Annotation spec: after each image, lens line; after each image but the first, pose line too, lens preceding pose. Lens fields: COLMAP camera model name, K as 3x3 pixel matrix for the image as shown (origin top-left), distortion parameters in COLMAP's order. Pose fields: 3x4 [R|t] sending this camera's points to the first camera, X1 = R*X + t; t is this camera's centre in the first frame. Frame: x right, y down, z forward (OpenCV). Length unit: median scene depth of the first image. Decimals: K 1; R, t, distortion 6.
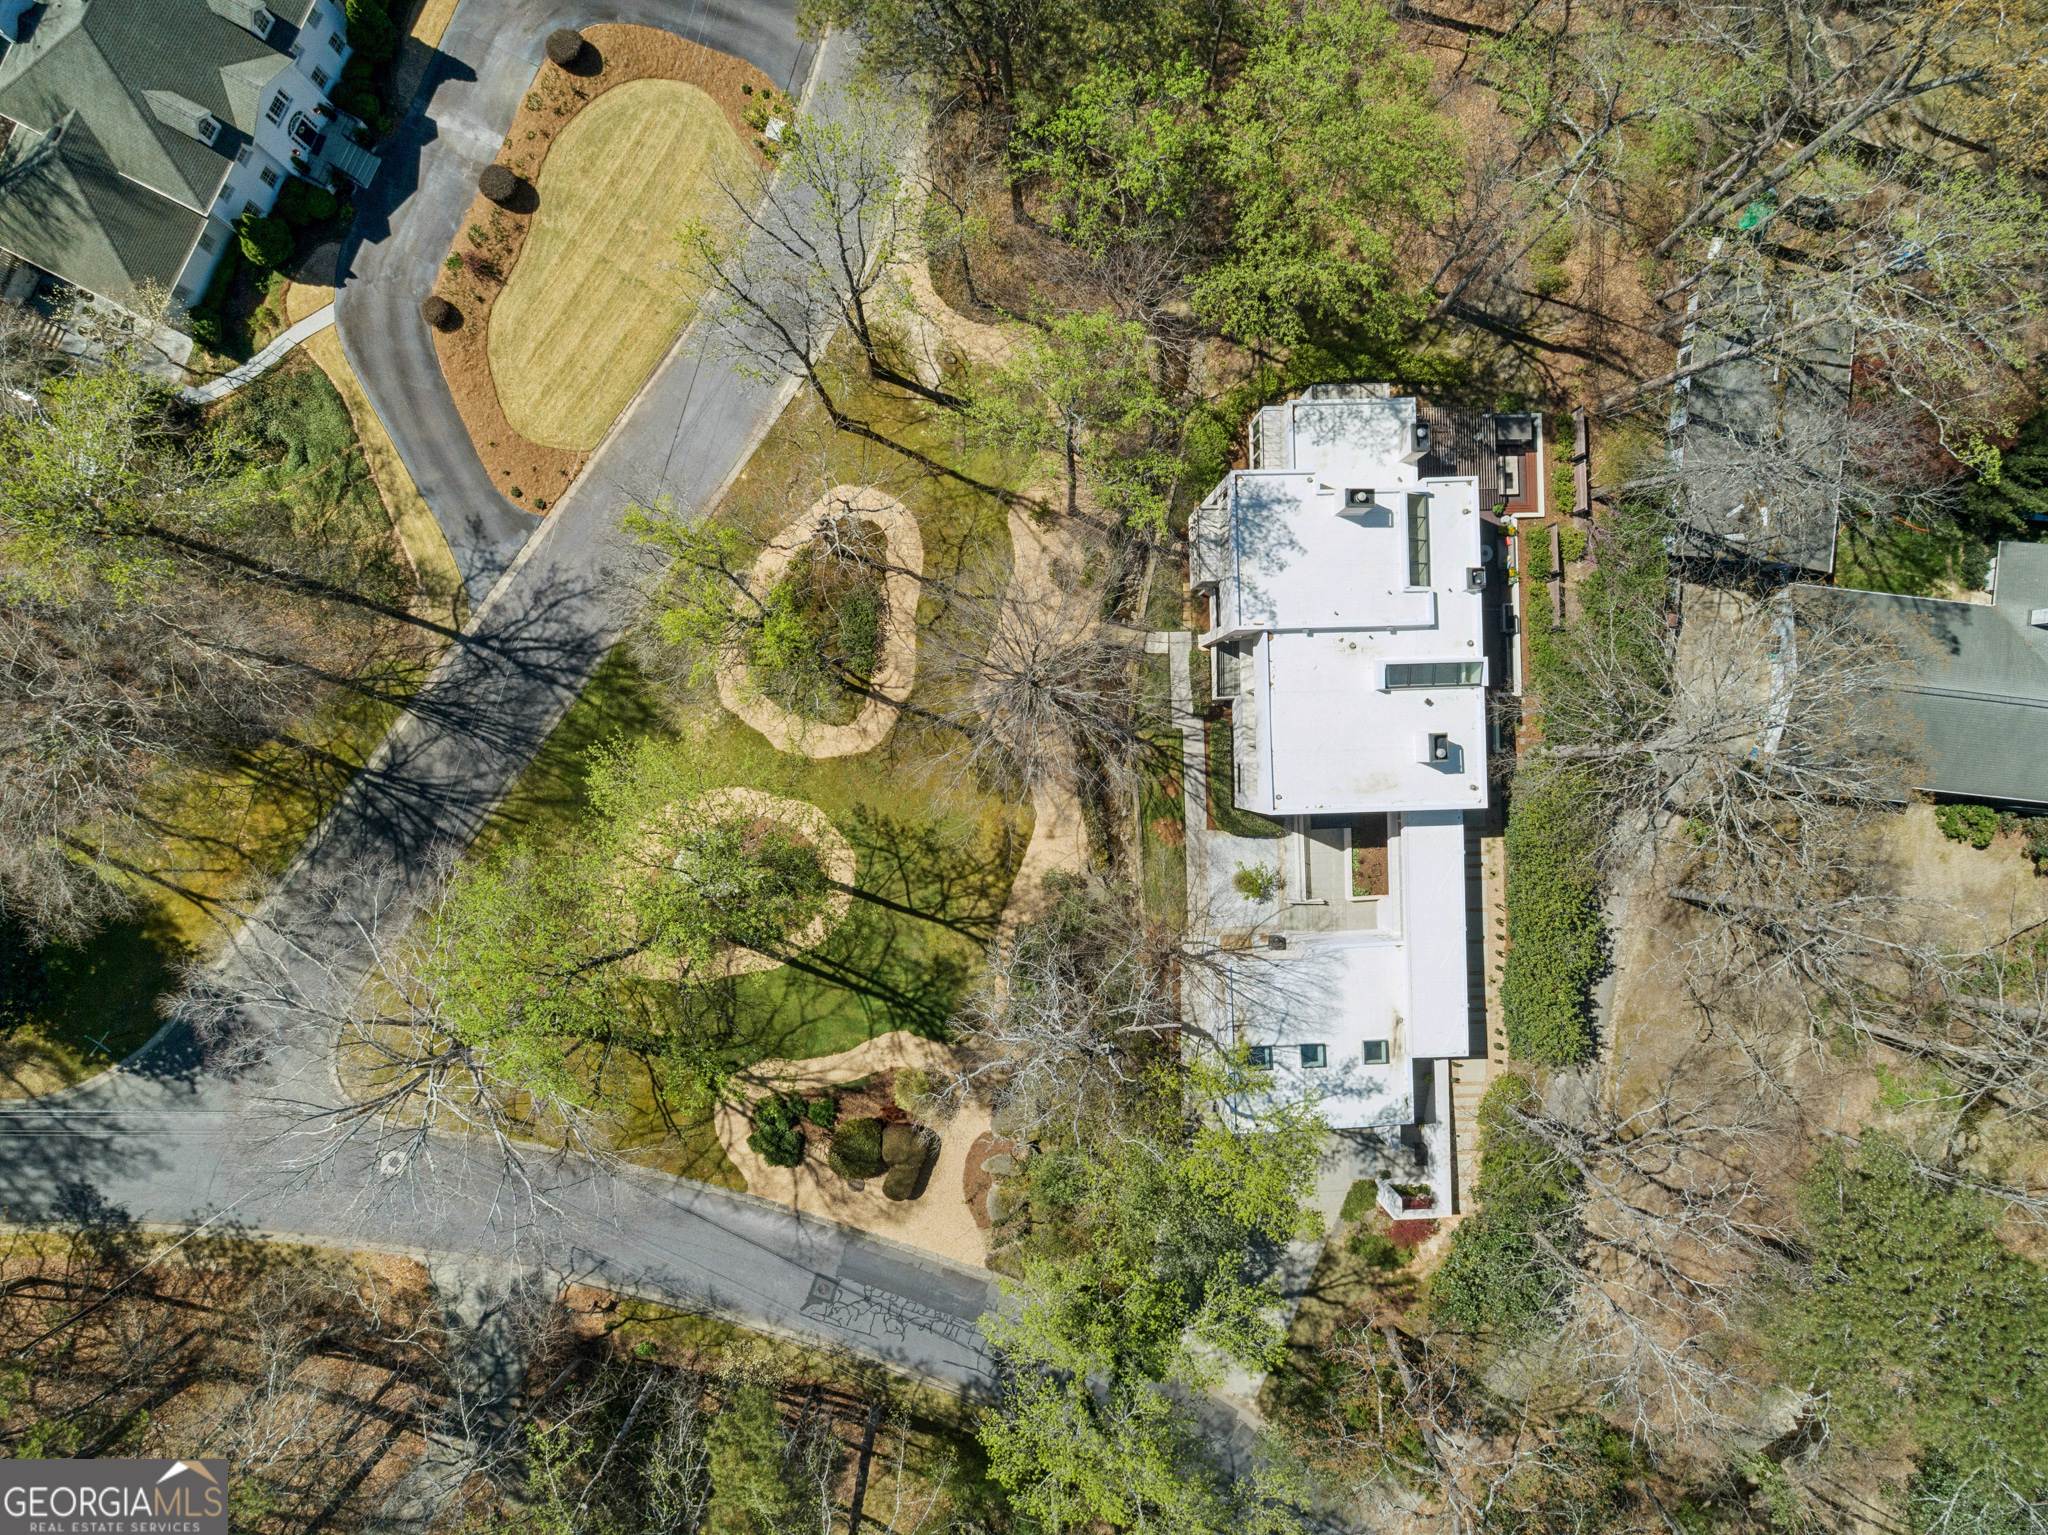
lens RADIAL K [[1439.2, 0, 1024.1], [0, 1439.2, 767.7], [0, 0, 1]] dist [-0.010868, -0.001032]
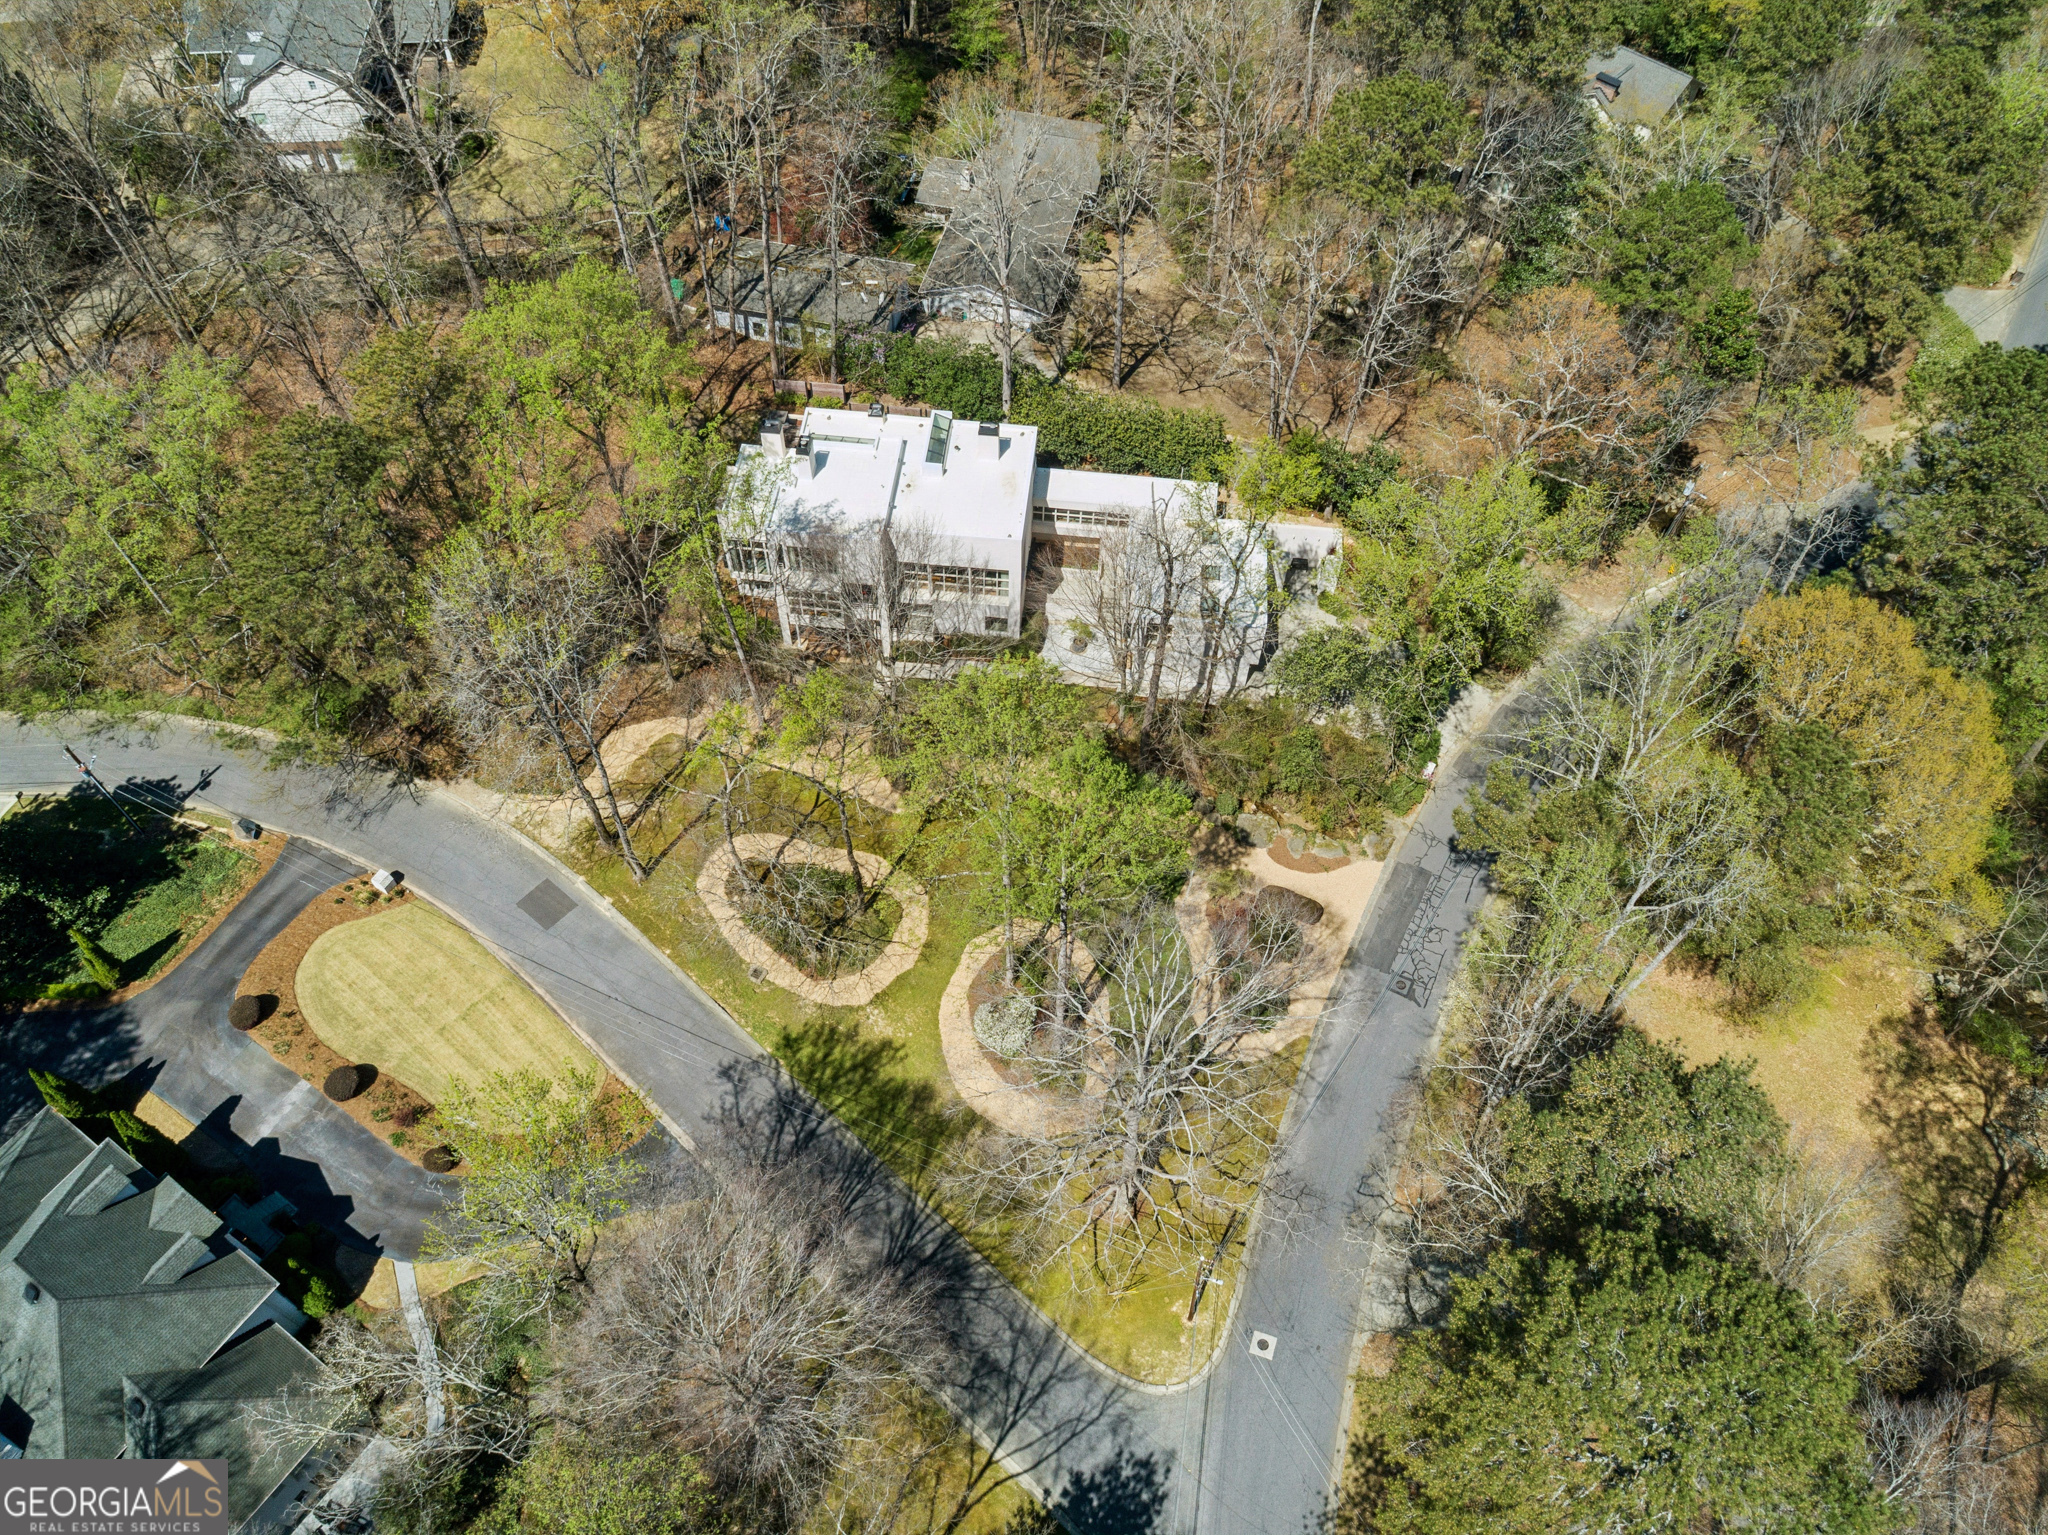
lens RADIAL K [[1439.2, 0, 1023.5], [0, 1439.2, 768.9], [0, 0, 1]] dist [-0.010868, -0.001032]
pose [[0.131371, -0.843502, 0.520812, -0.641523], [0.991327, 0.113695, -0.065916, 0.133839], [-0.003613, 0.524955, 0.851122, -0.030373]]
